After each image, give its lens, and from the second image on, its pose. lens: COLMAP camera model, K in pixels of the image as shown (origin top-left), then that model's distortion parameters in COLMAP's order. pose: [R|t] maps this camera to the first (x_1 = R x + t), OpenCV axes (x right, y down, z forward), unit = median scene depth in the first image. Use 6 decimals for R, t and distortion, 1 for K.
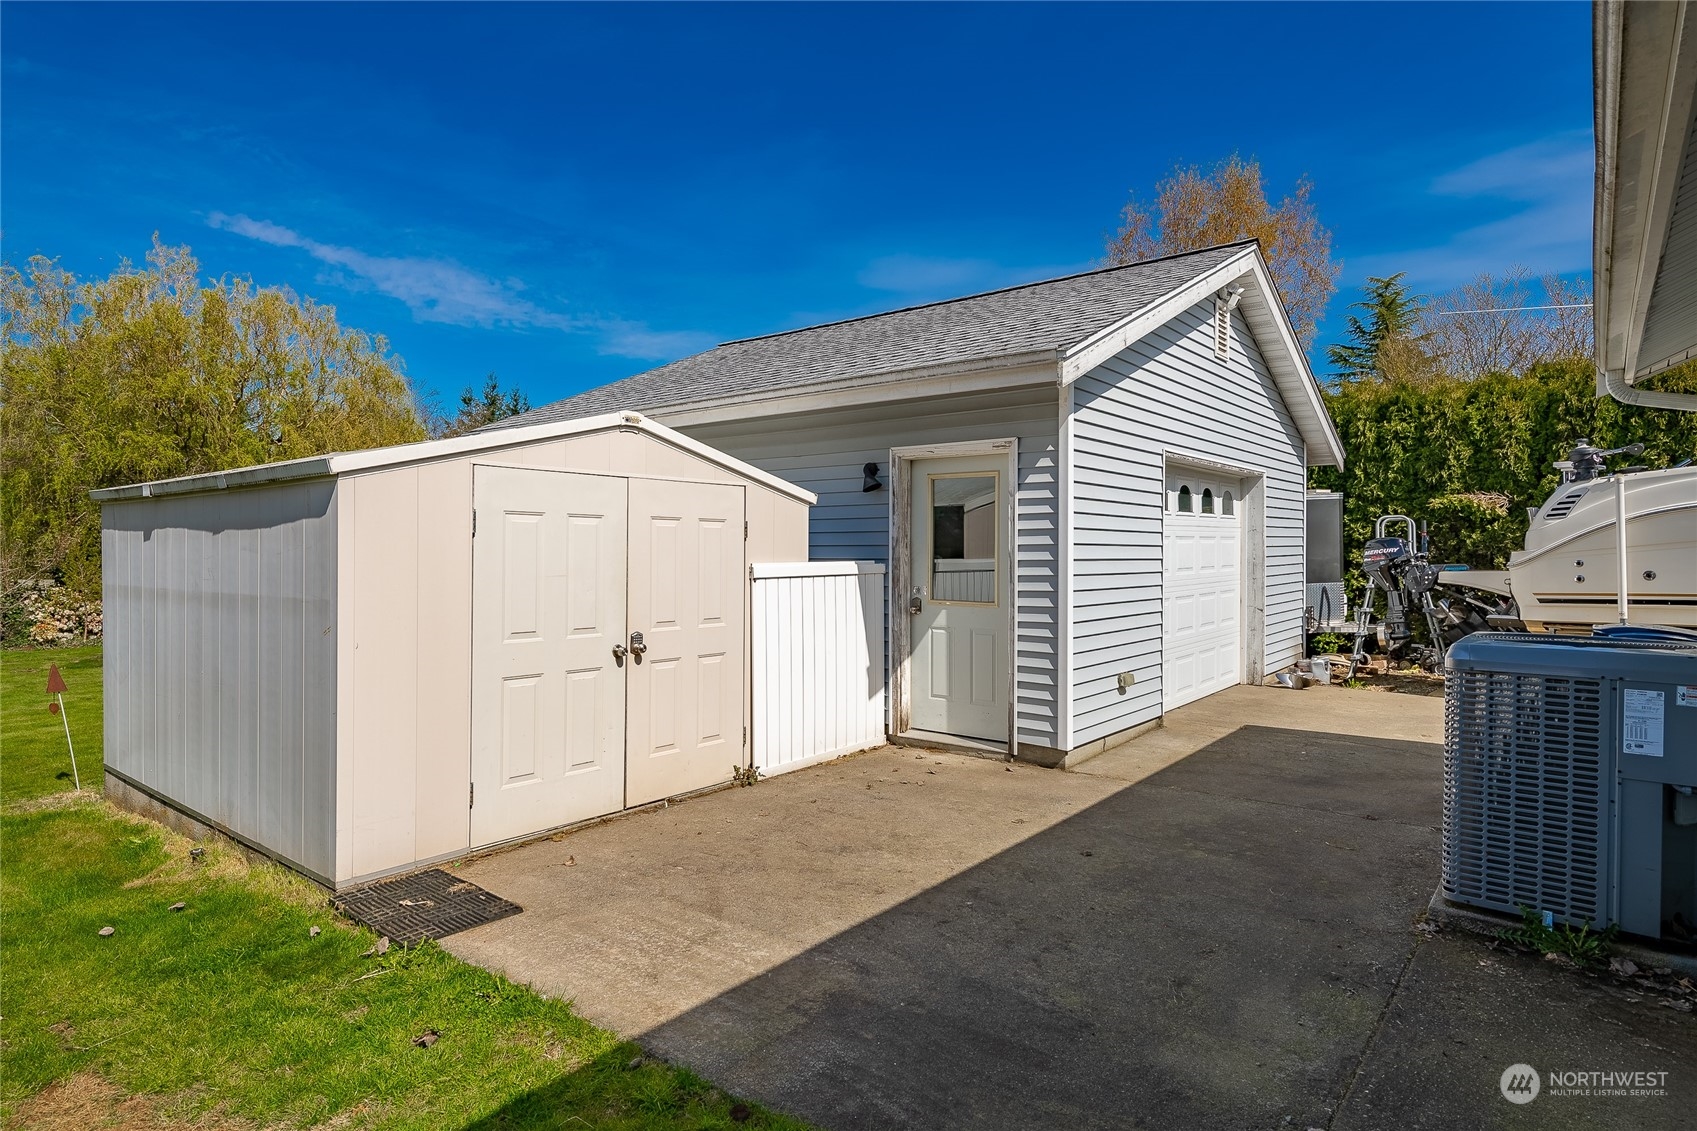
lens RADIAL K [[956.0, 0, 850.9], [0, 956.0, 561.5], [0, 0, 1]] dist [-0.000186, -0.000168]
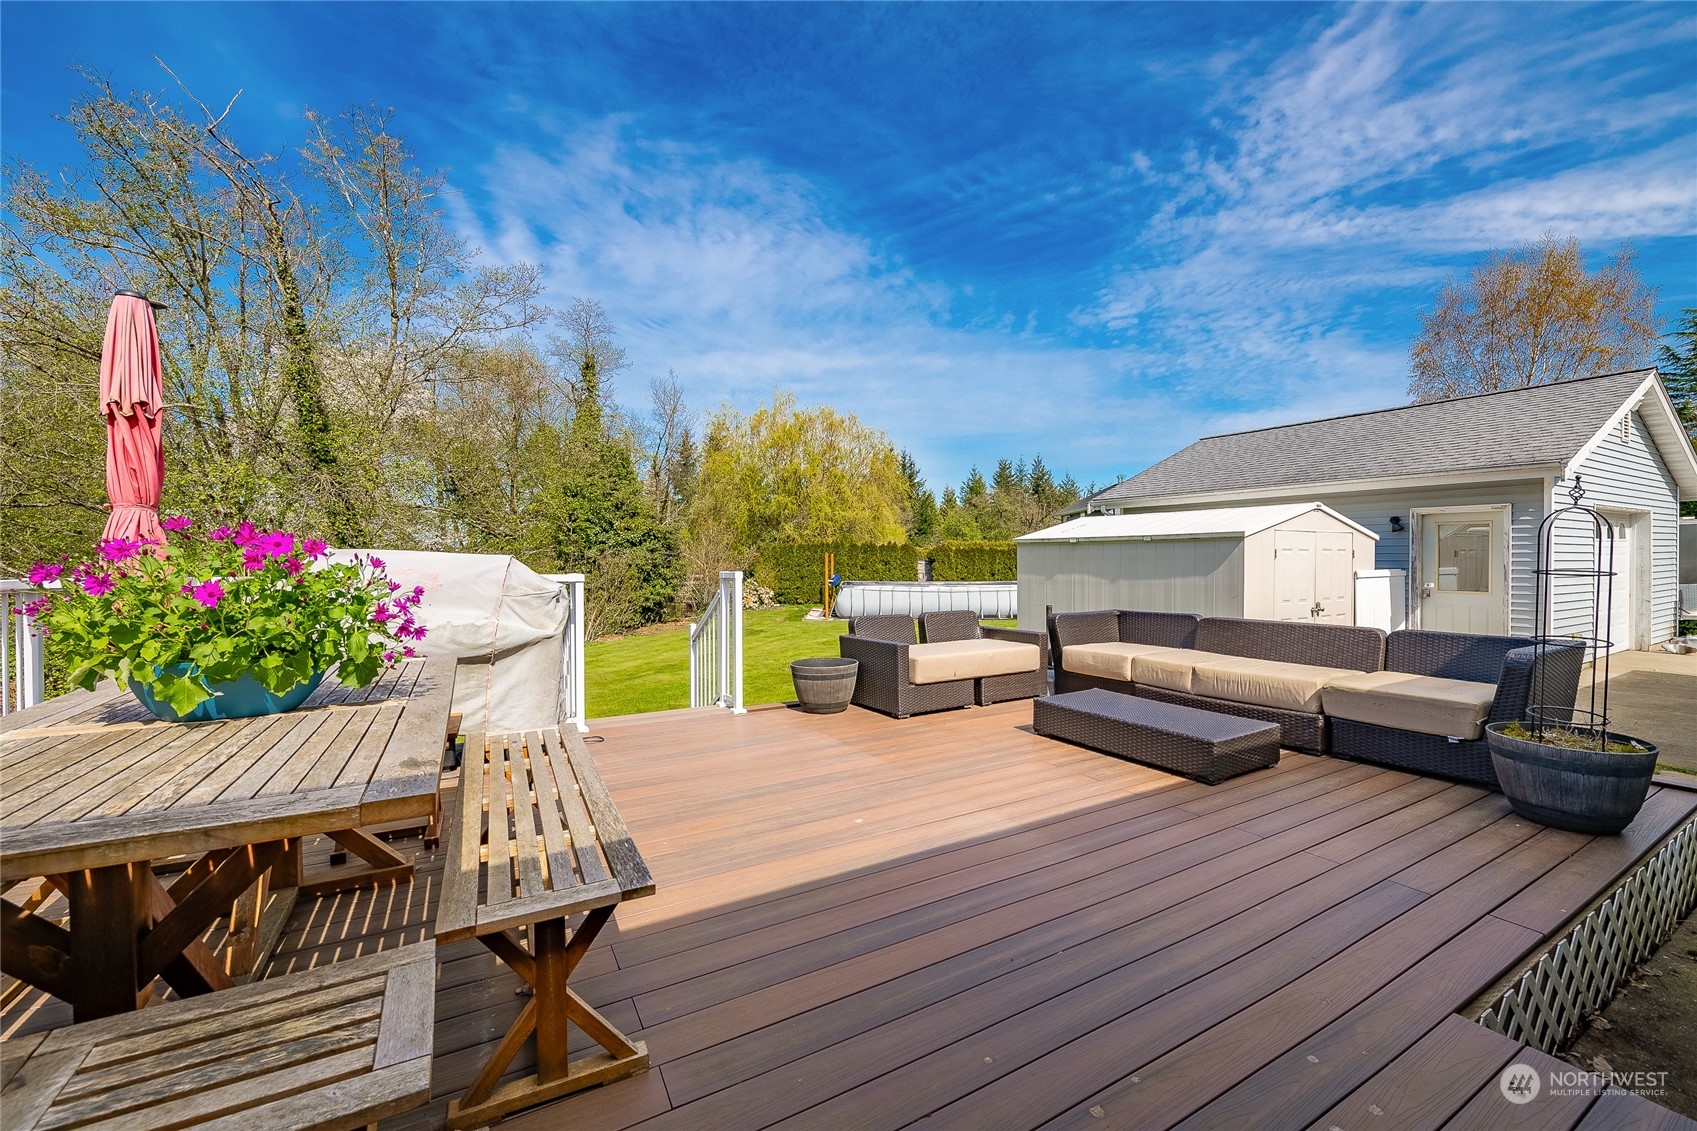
lens RADIAL K [[678.8, 0, 854.3], [0, 678.8, 565.9], [0, 0, 1]] dist [-0.013541, -0.000227]
pose [[0.924878, 0.001192, -0.380261, -0.568289], [-0.000901, 0.999999, 0.000943, -0.008761], [0.380262, -0.000529, 0.924879, -0.770279]]
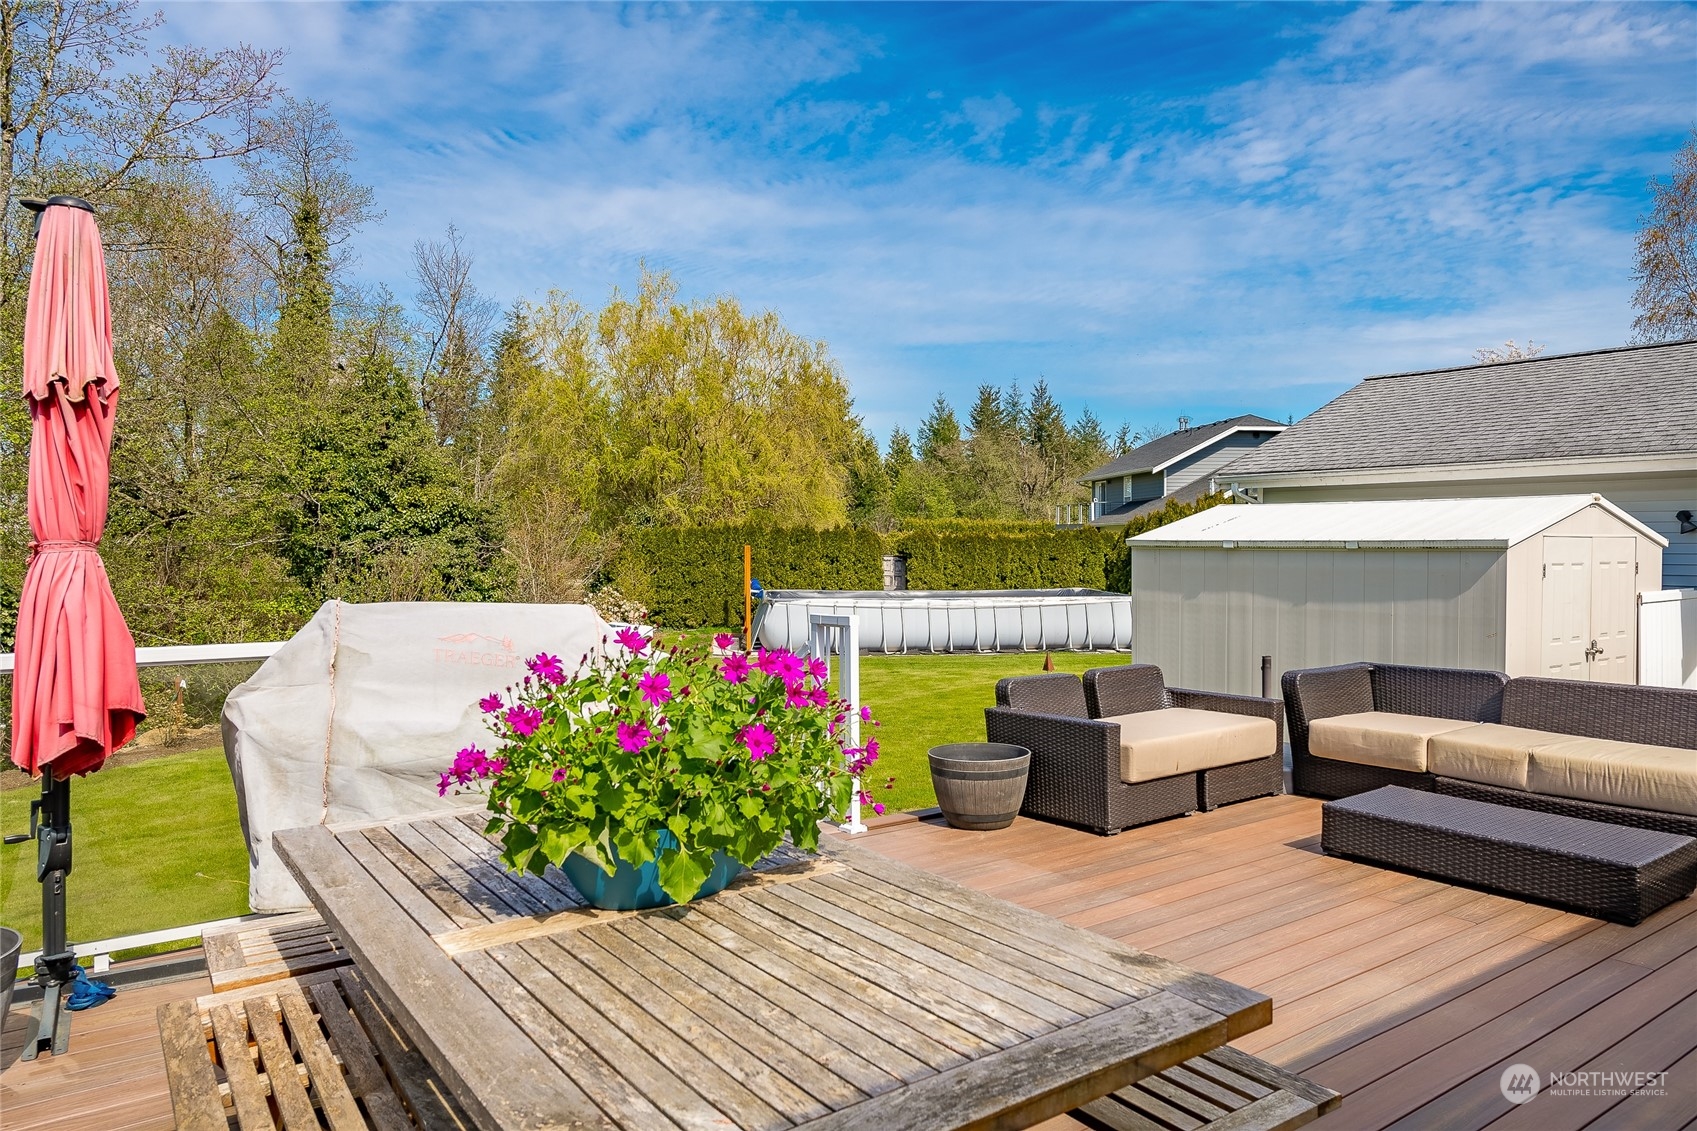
lens RADIAL K [[1128.4, 0, 854.9], [0, 1128.4, 563.3], [0, 0, 1]] dist [0.003616, 0.001824]
pose [[0.962150, 0.004301, -0.272487, -0.782148], [-0.002223, 0.999966, 0.007932, -0.052332], [0.272512, -0.007026, 0.962127, -0.932802]]
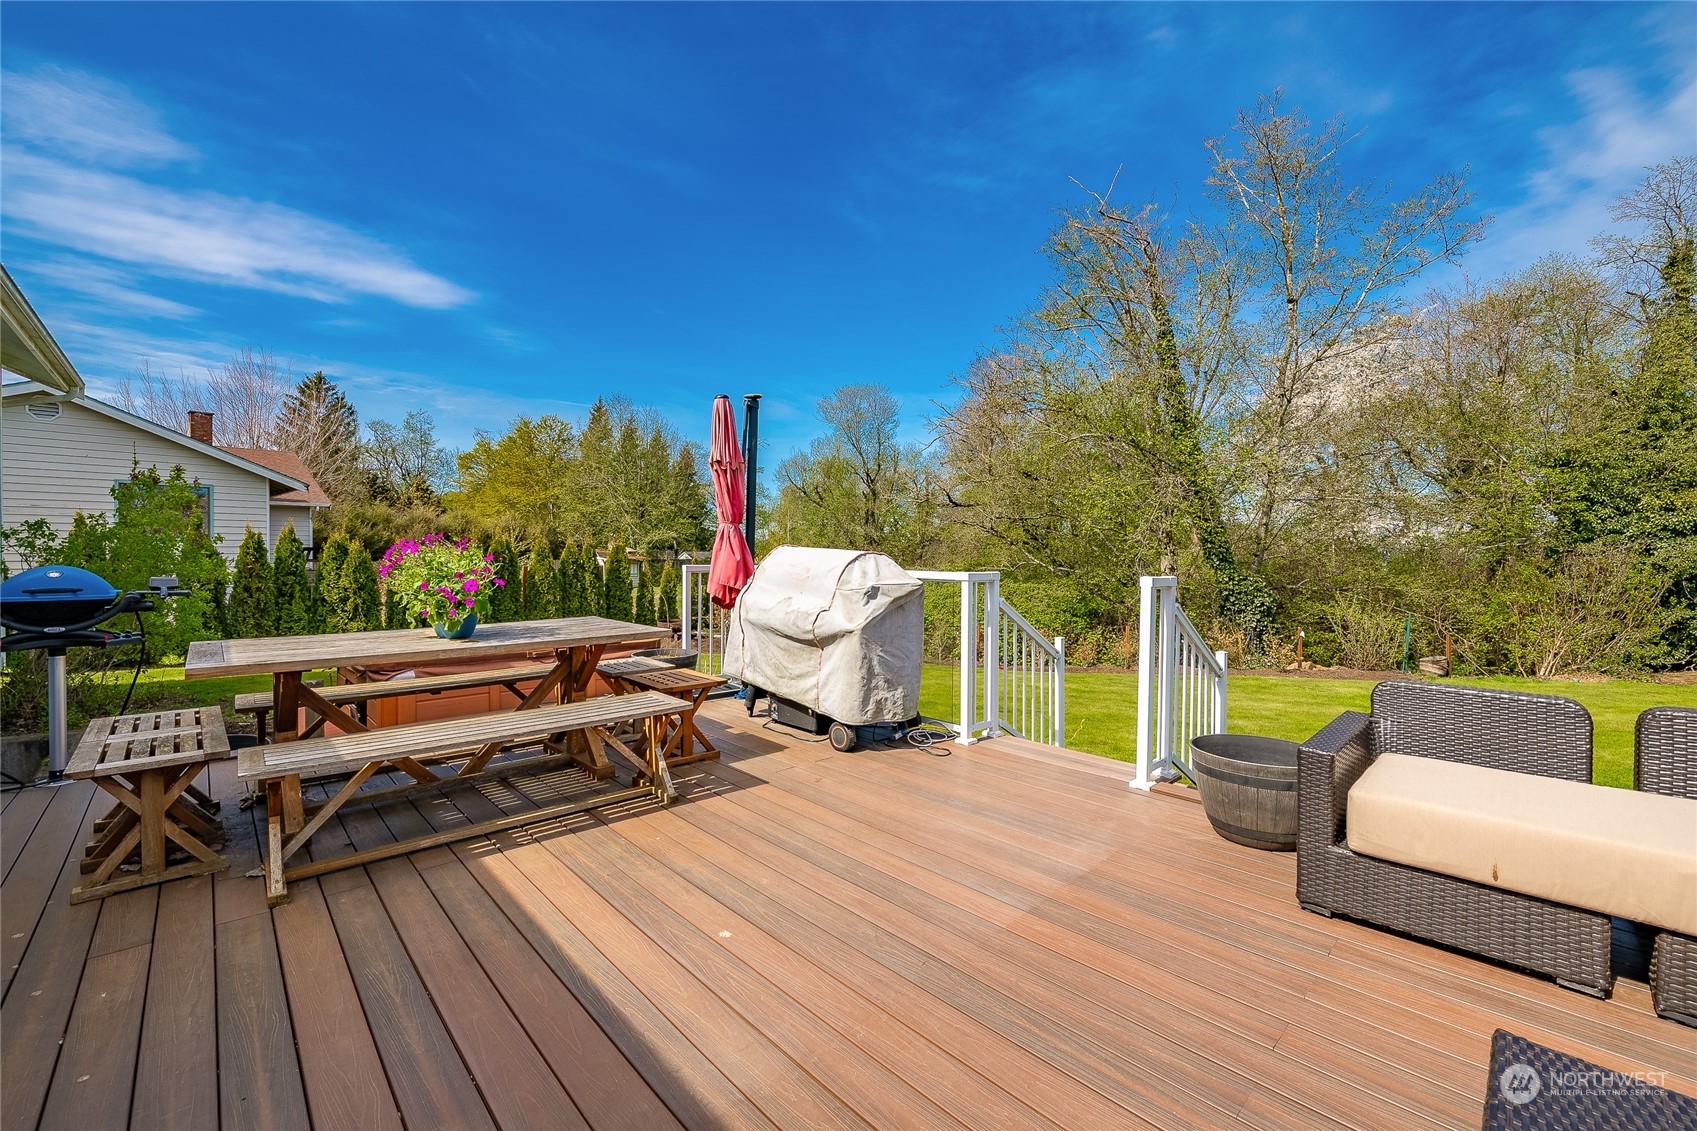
lens RADIAL K [[690.4, 0, 848.5], [0, 690.4, 559.2], [0, 0, 1]] dist [-0.003500, -0.004726]
pose [[-0.152767, 0.007022, -0.988237, -0.411433], [-0.014159, 0.999857, 0.009294, -0.017348], [0.988161, 0.015413, -0.152646, -0.176946]]
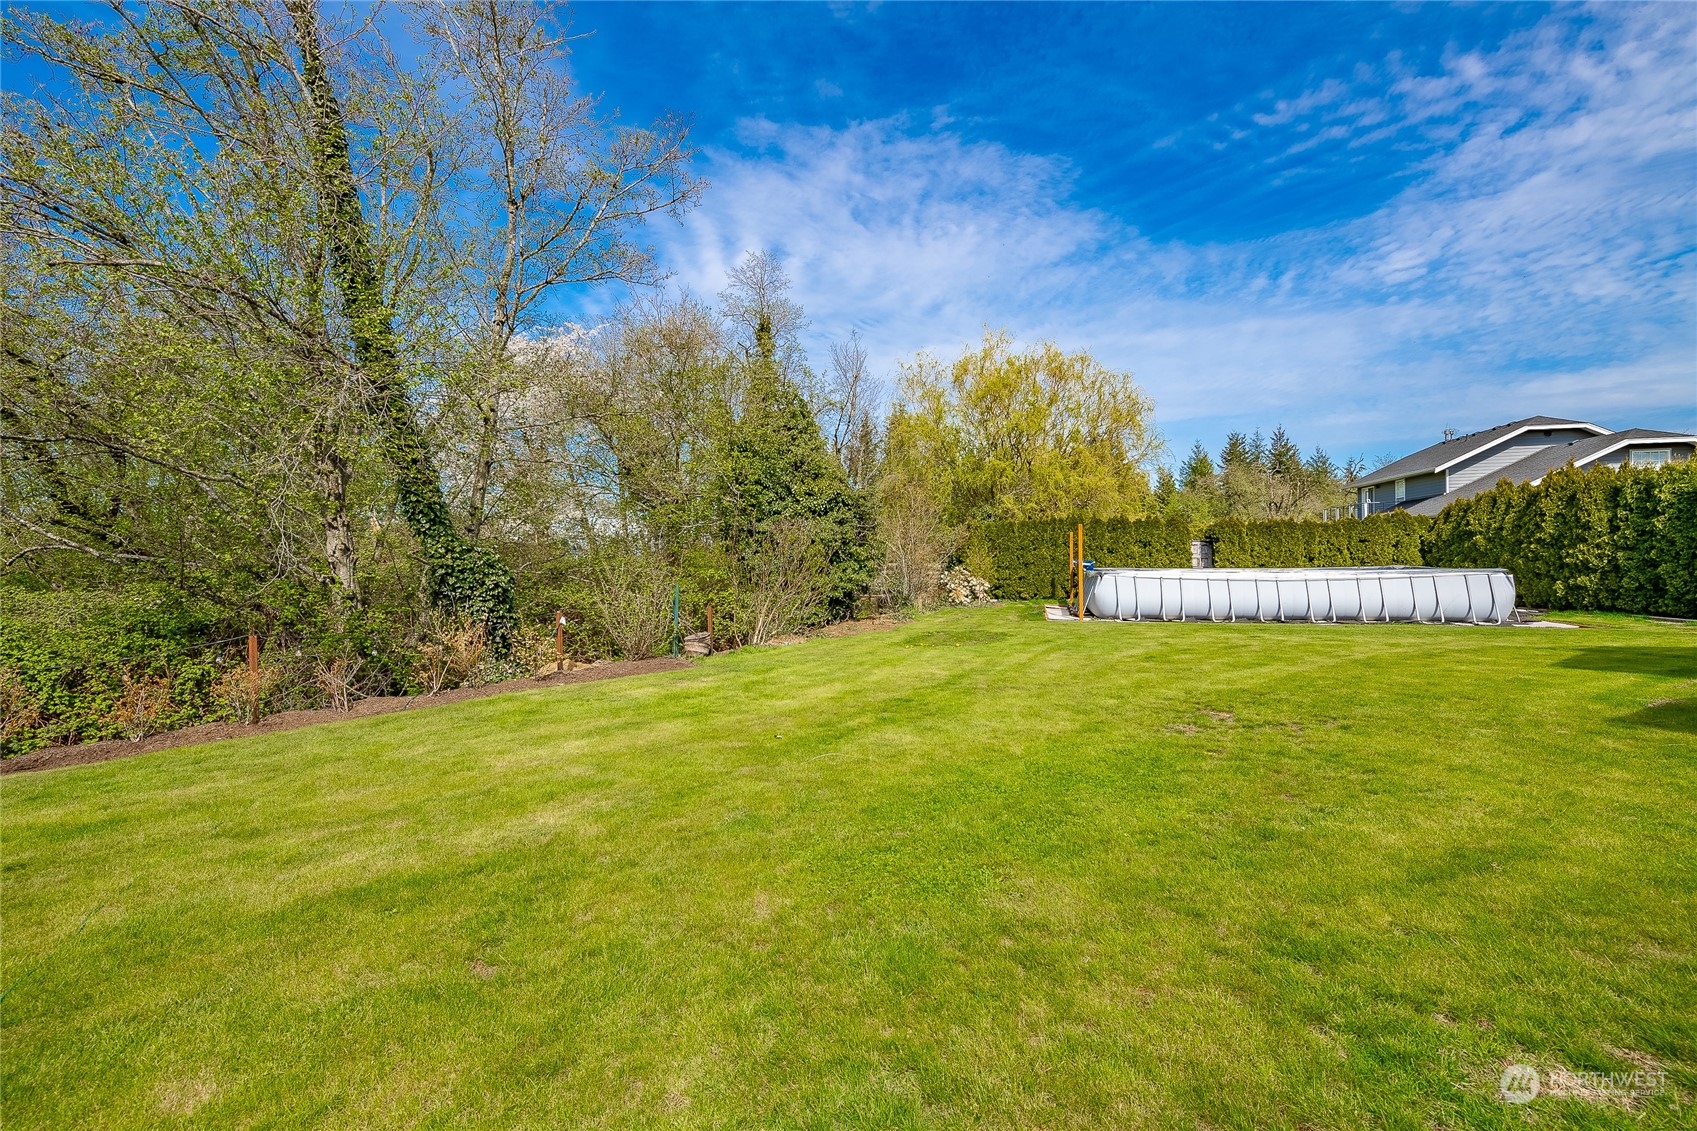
lens RADIAL K [[690.4, 0, 848.5], [0, 690.4, 559.2], [0, 0, 1]] dist [-0.003500, -0.004726]
pose [[0.796720, -0.009285, -0.604277, -1.330050], [0.003242, 0.999933, -0.011090, 0.098629], [0.604339, 0.006876, 0.796697, 0.077292]]
